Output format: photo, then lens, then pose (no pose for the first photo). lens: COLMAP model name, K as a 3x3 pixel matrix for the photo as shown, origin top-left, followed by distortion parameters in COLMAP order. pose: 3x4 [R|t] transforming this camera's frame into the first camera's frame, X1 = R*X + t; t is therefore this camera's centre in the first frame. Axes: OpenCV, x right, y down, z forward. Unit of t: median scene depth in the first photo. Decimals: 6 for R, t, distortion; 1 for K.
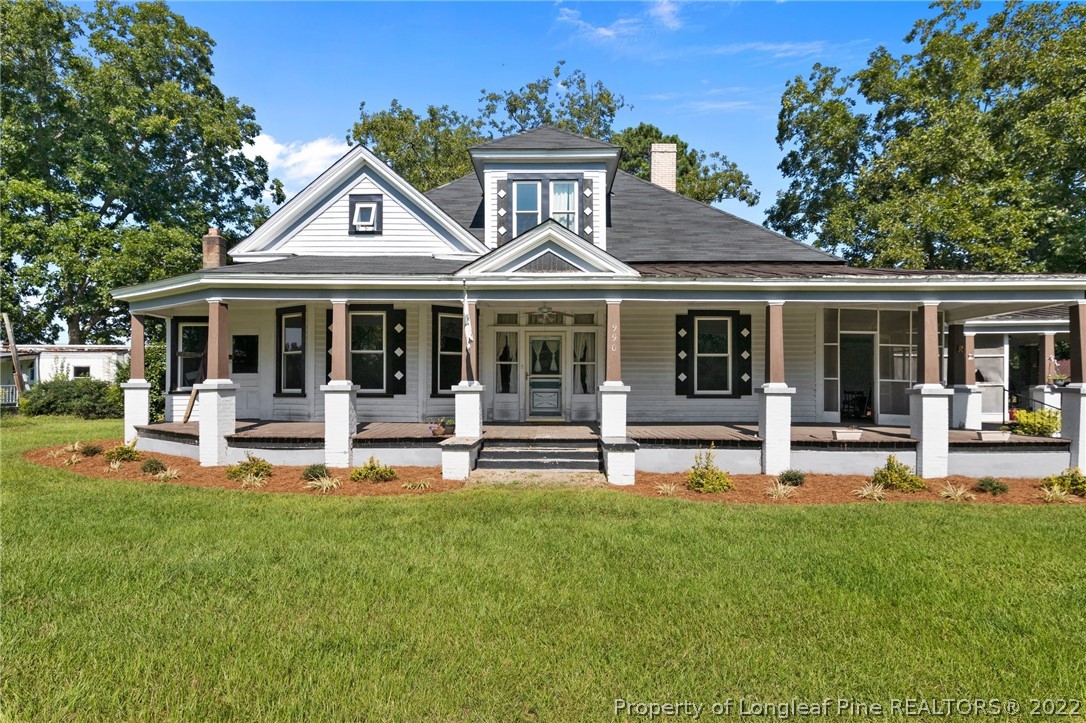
lens RADIAL K [[618.0, 0, 543.2], [0, 618.0, 380.5], [0, 0, 1]] dist [0.000743, 0.000127]
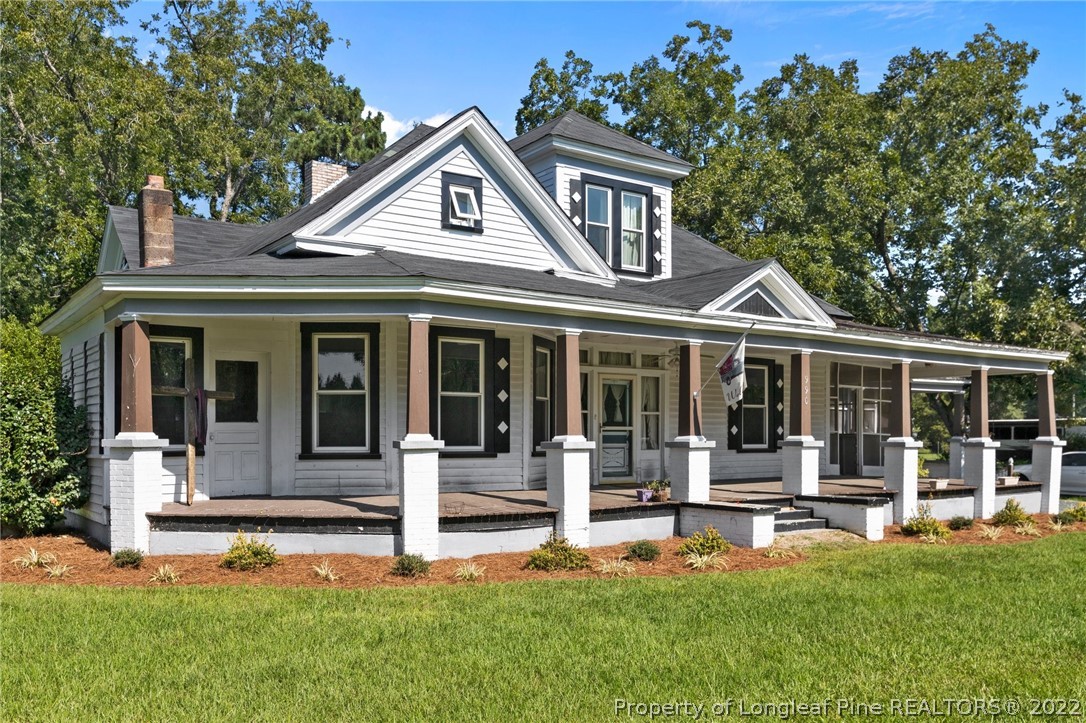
lens RADIAL K [[915.4, 0, 543.1], [0, 915.4, 437.7], [0, 0, 1]] dist [0.004629, 0.002436]
pose [[0.804848, -0.002942, 0.593474, -0.802076], [-0.001302, 0.999977, 0.006722, -0.002930], [-0.593480, -0.006183, 0.804825, 0.082020]]
